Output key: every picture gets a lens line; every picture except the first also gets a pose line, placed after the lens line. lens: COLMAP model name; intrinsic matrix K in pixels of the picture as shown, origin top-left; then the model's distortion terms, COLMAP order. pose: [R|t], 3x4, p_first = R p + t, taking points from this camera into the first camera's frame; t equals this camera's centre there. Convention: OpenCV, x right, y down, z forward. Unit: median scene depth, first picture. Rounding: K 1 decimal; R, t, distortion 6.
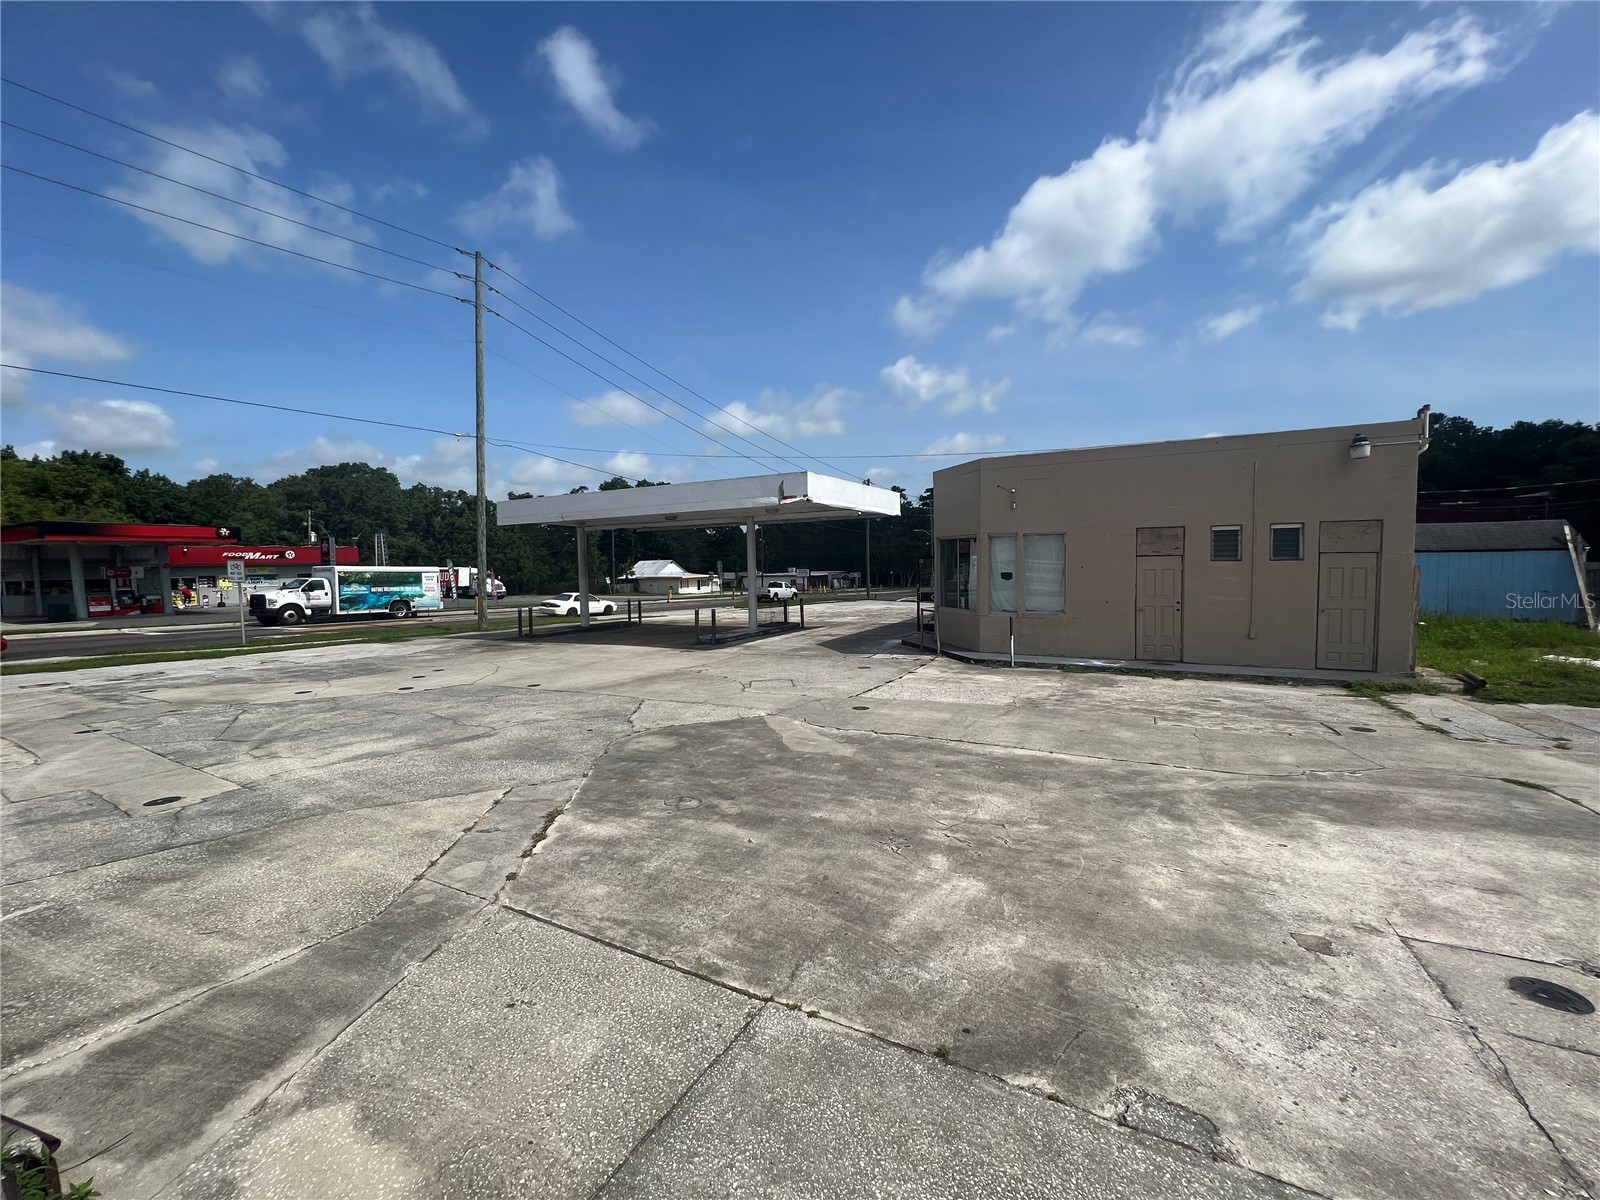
lens RADIAL K [[644.3, 0, 800.0], [0, 644.3, 600.0], [0, 0, 1]] dist [-0.001039, -0.000044]
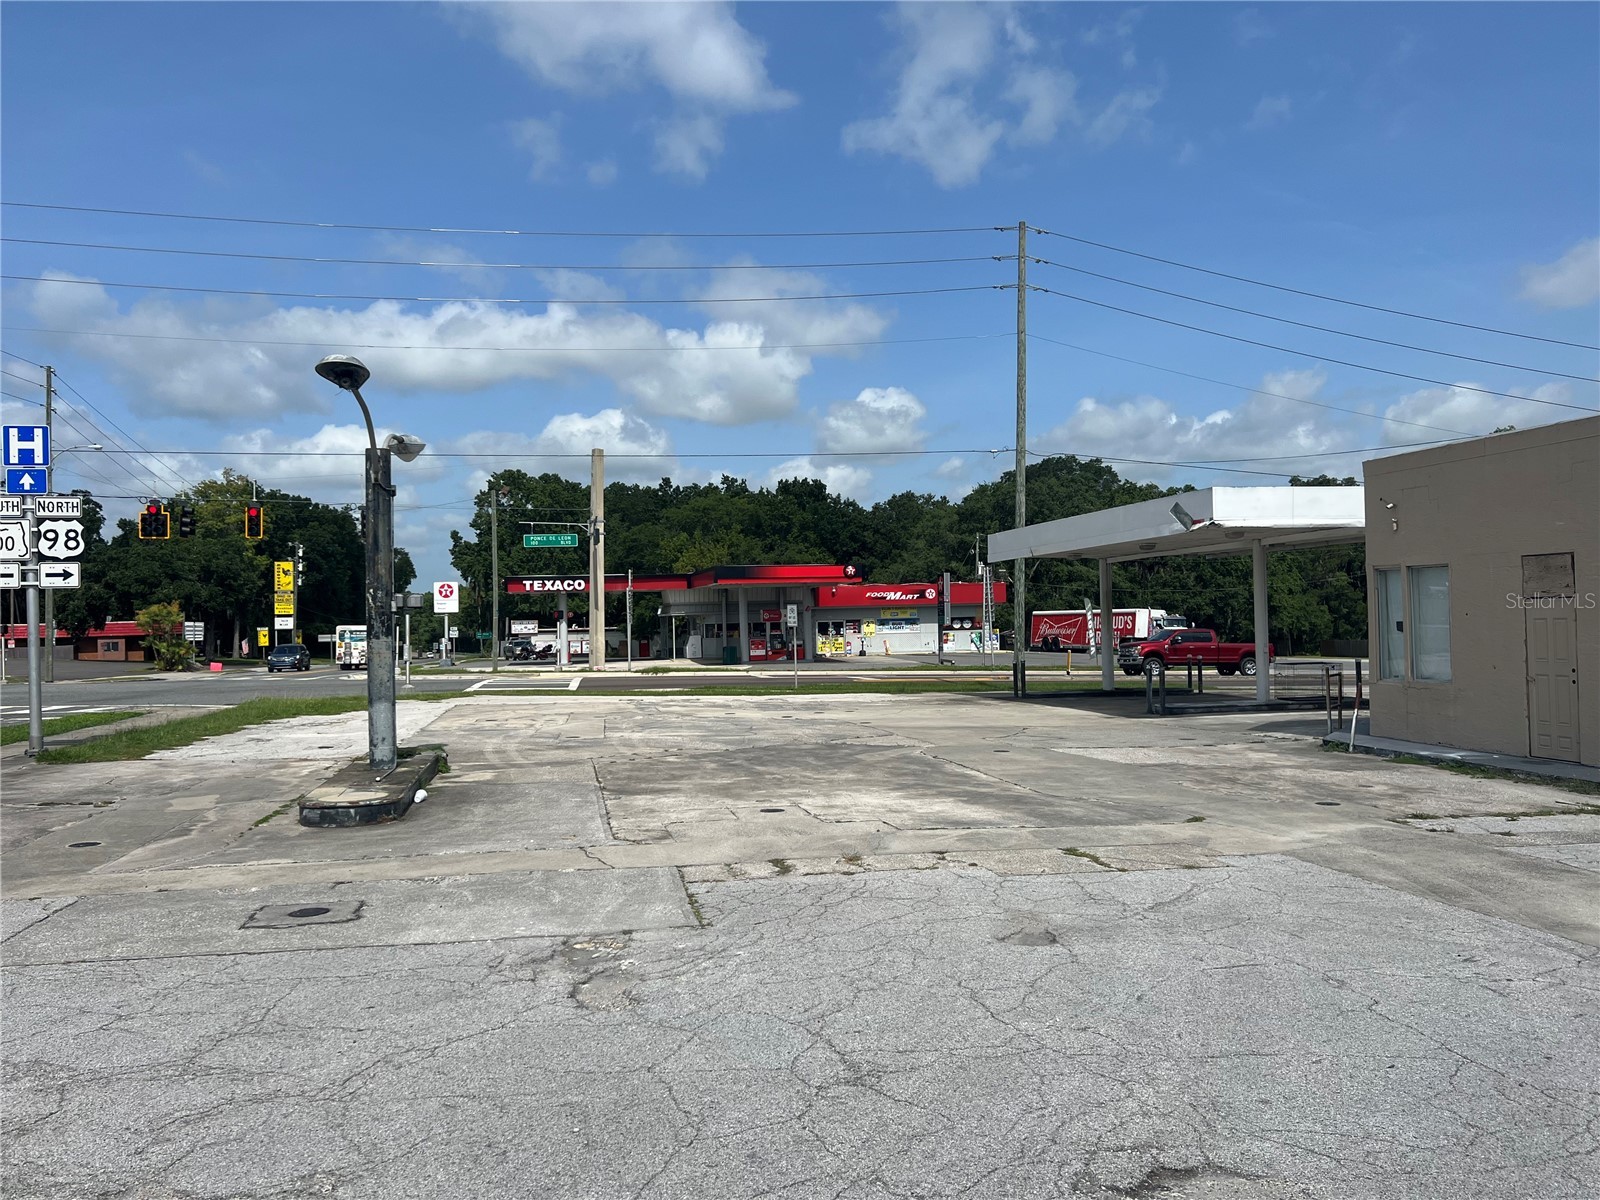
lens RADIAL K [[1204.1, 0, 801.0], [0, 1204.1, 666.5], [0, 0, 1]] dist [-0.004468, -0.001773]
pose [[0.644320, 0.034975, -0.763956, 0.280321], [-0.035417, 0.999247, 0.015877, 0.002363], [0.763936, 0.016827, 0.645073, -0.101026]]
